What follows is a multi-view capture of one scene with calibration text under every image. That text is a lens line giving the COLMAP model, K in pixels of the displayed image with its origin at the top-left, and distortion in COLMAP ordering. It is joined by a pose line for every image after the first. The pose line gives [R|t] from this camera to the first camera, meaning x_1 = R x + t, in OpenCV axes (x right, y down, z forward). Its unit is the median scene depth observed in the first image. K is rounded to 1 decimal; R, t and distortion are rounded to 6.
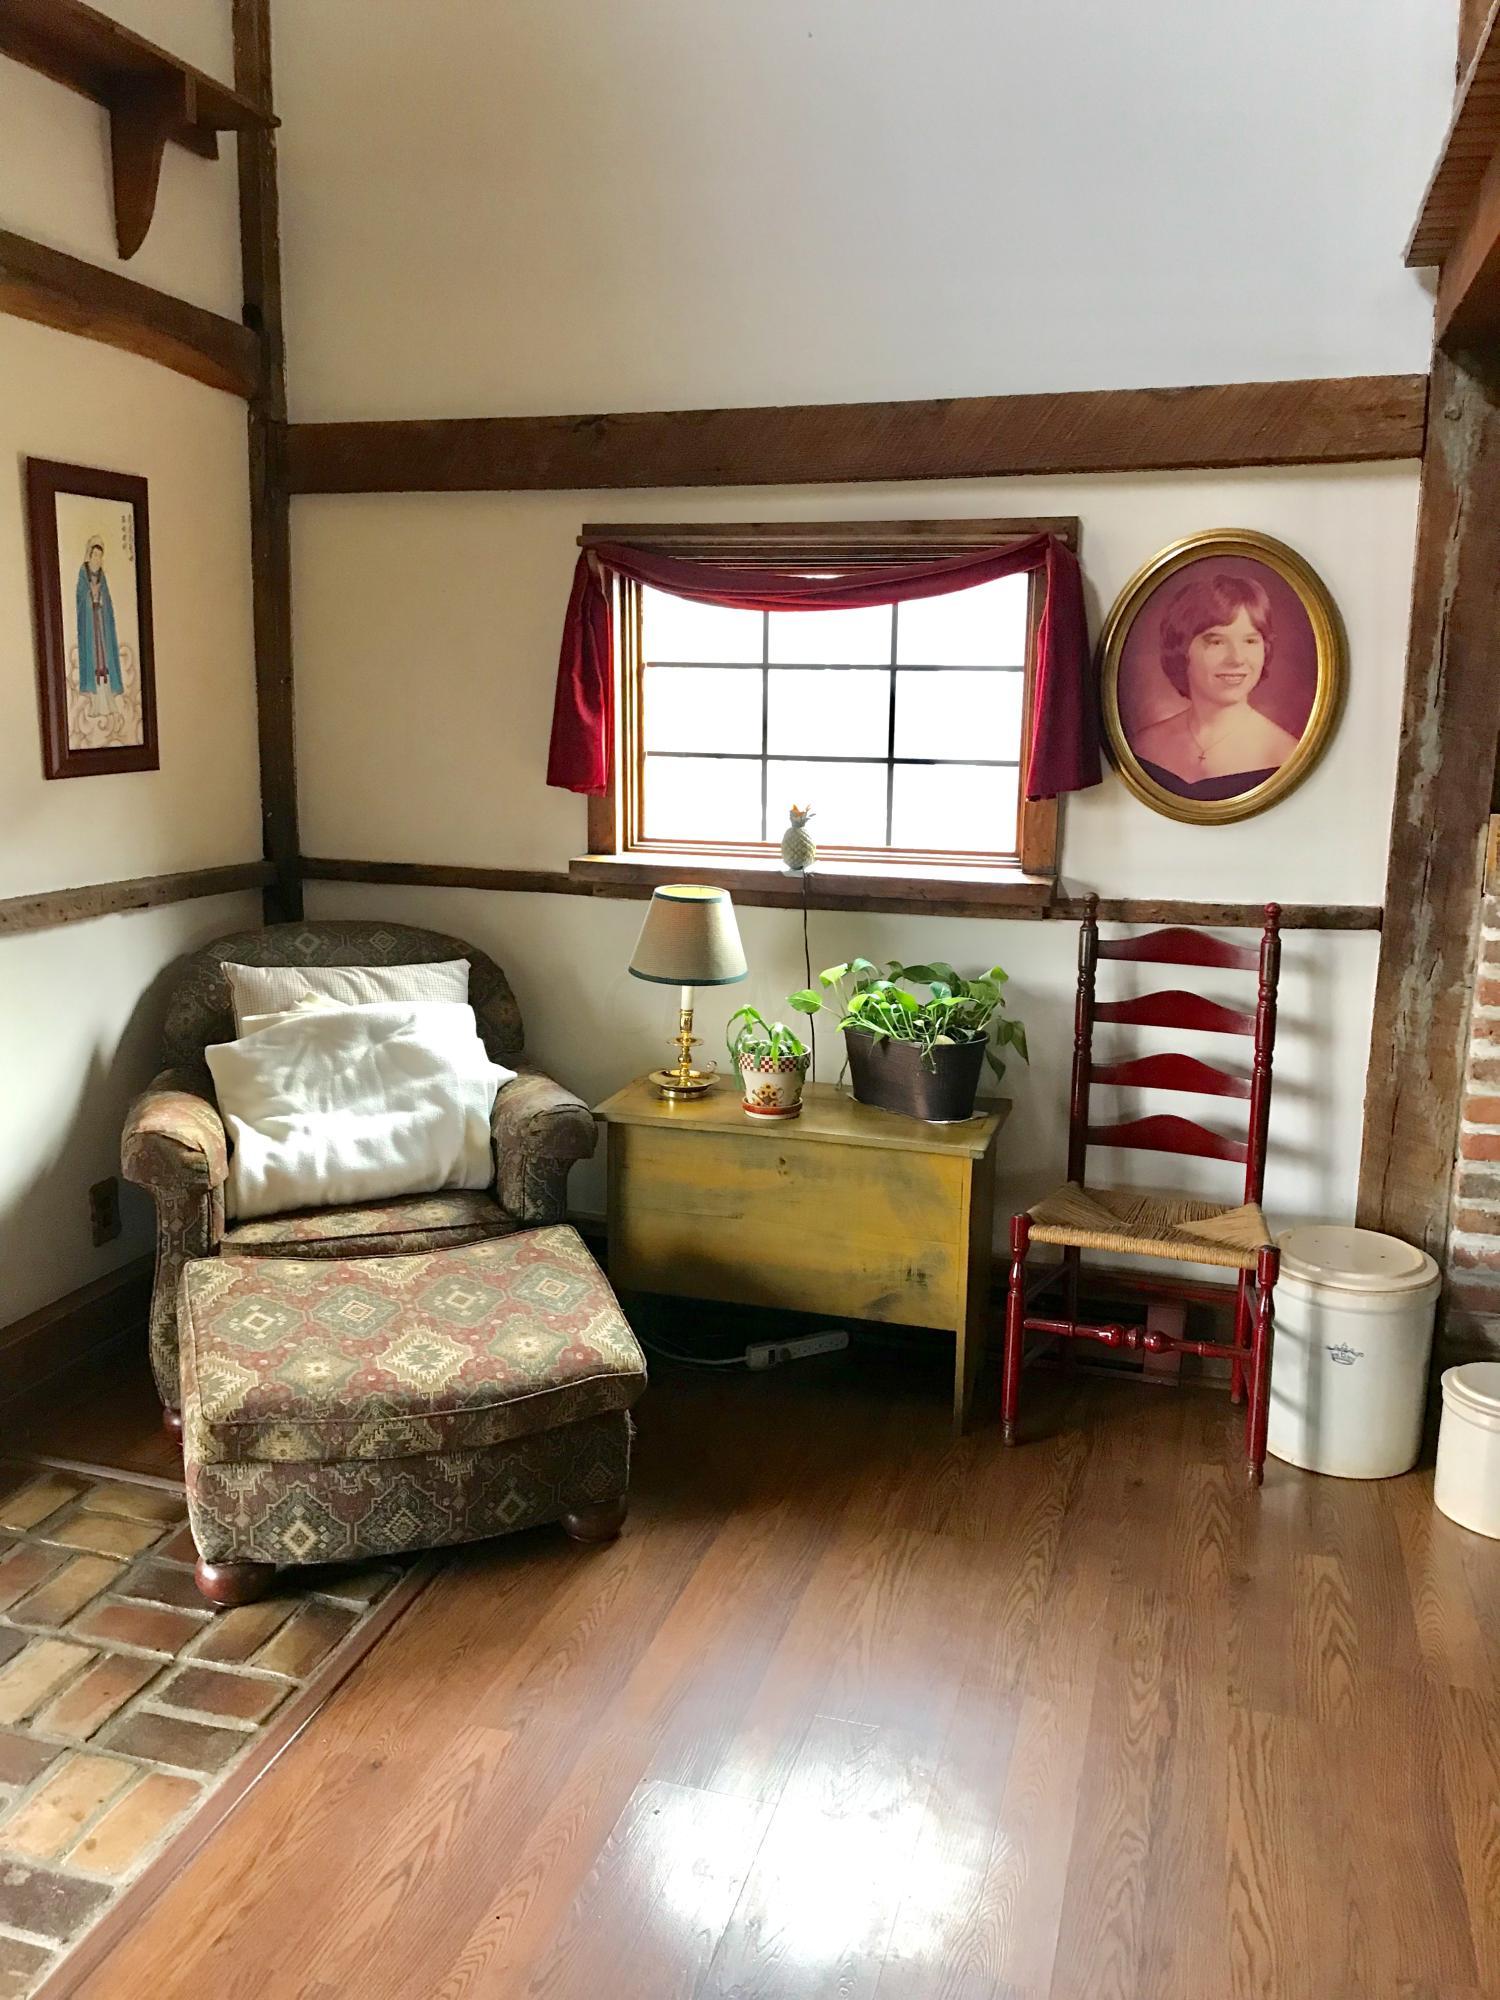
lens RADIAL K [[1642.4, 0, 746.4], [0, 1642.4, 1008.4], [0, 0, 1]] dist [0.033354, -0.043981]
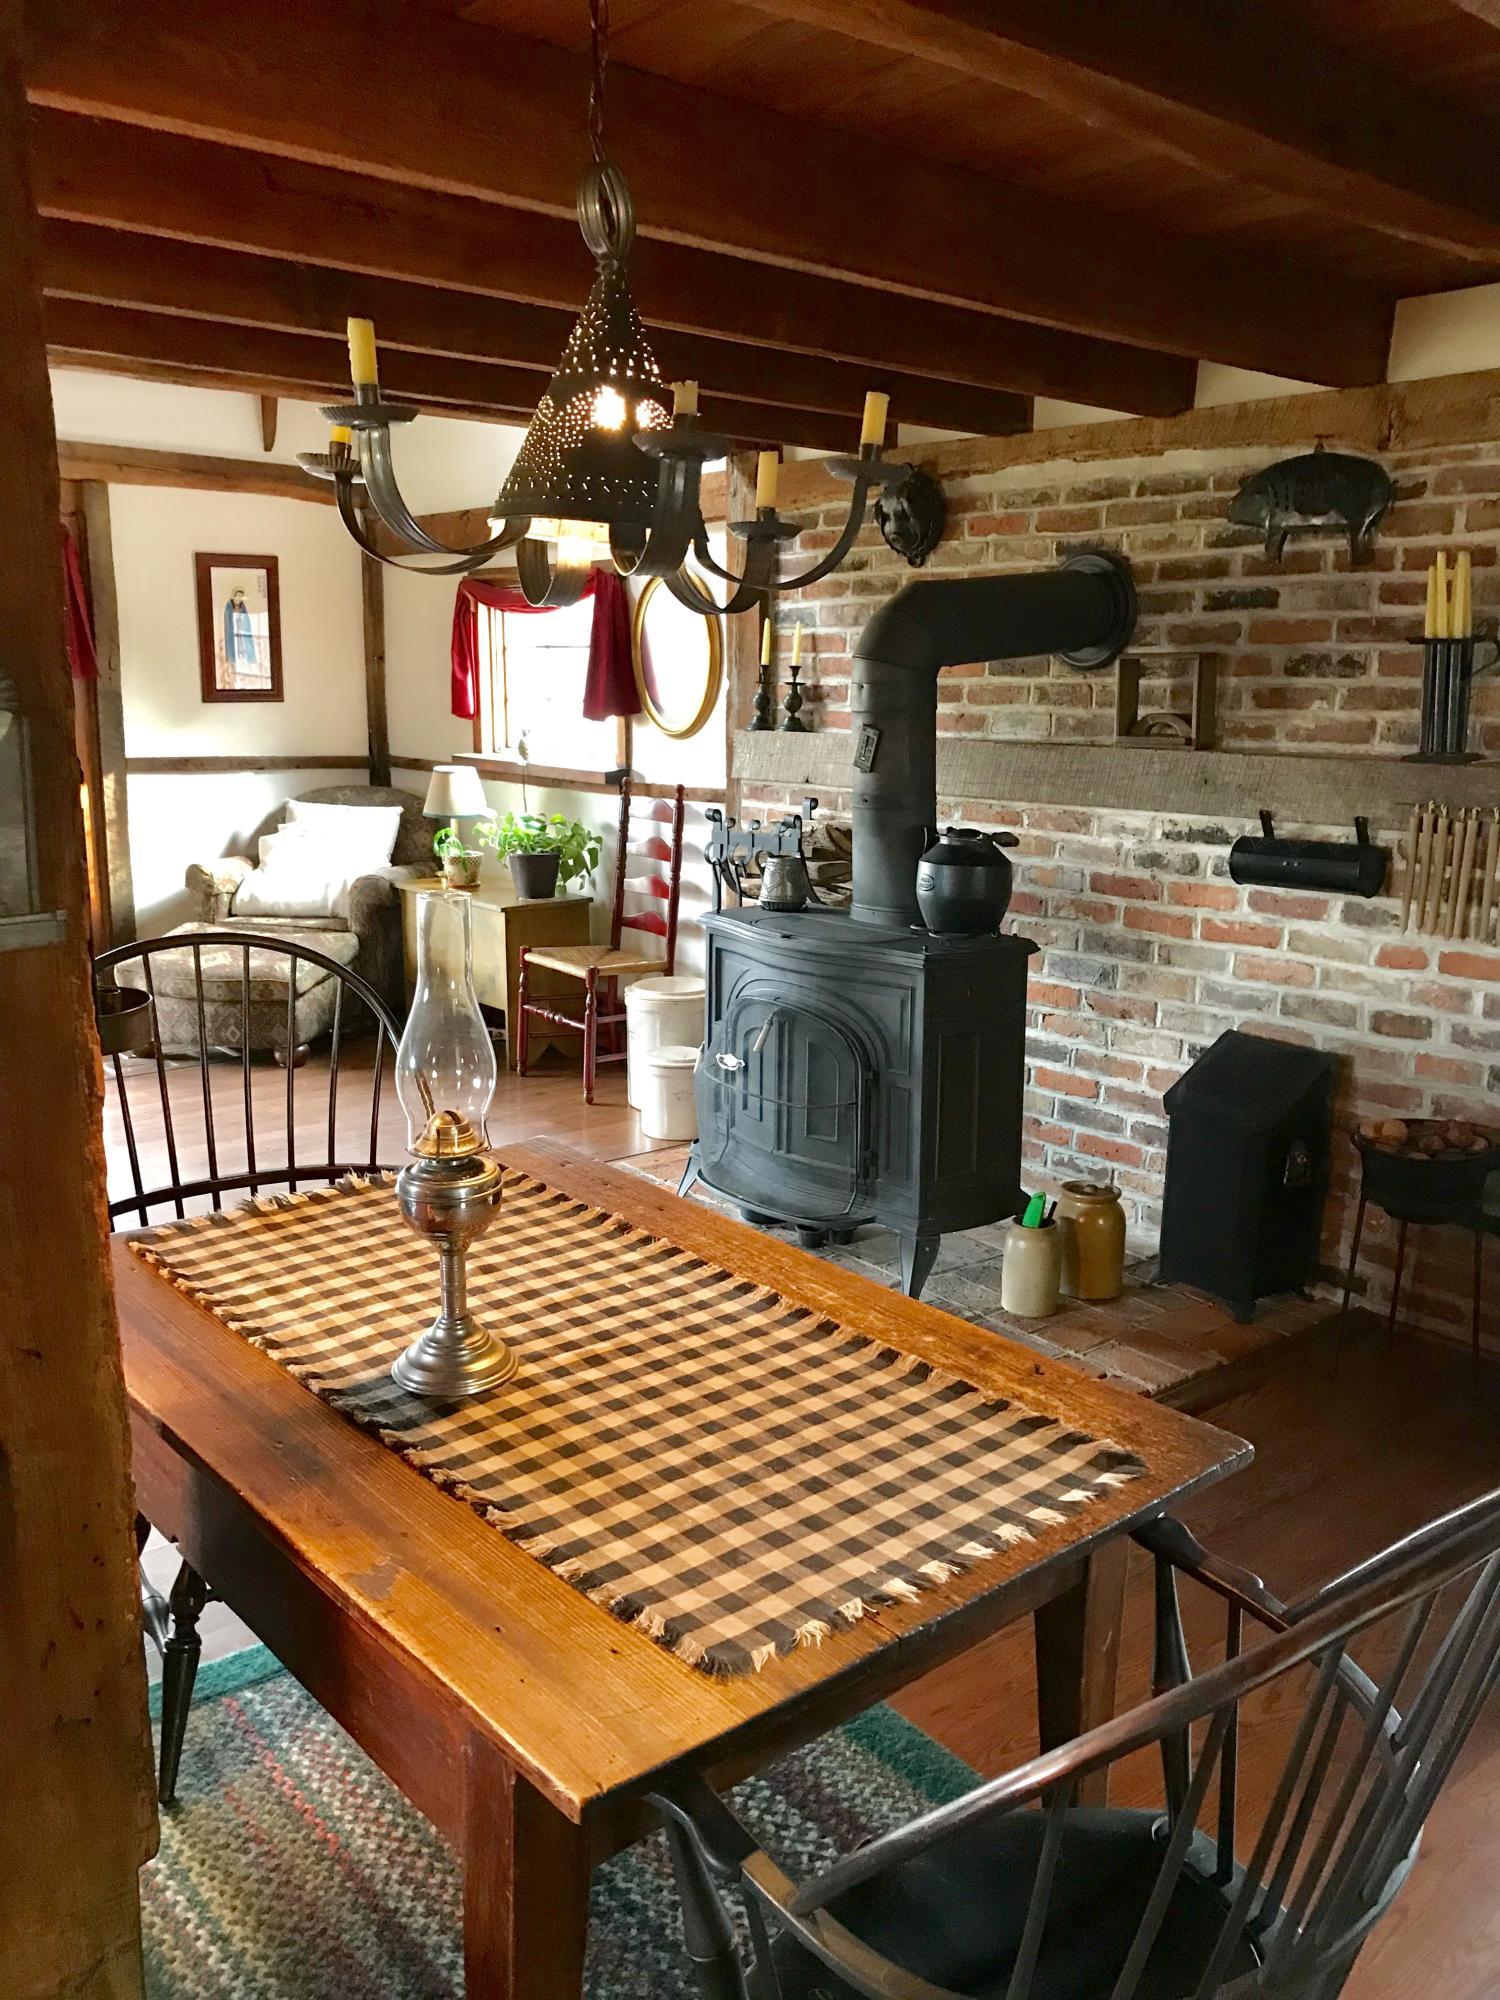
lens RADIAL K [[1642.4, 0, 752.6], [0, 1642.4, 989.1], [0, 0, 1]] dist [0.033354, -0.043981]
pose [[0.843341, 0.102975, -0.527421, 1.273882], [-0.105885, 0.994070, 0.024776, 0.095399], [0.526844, 0.034951, 0.849243, -0.395849]]
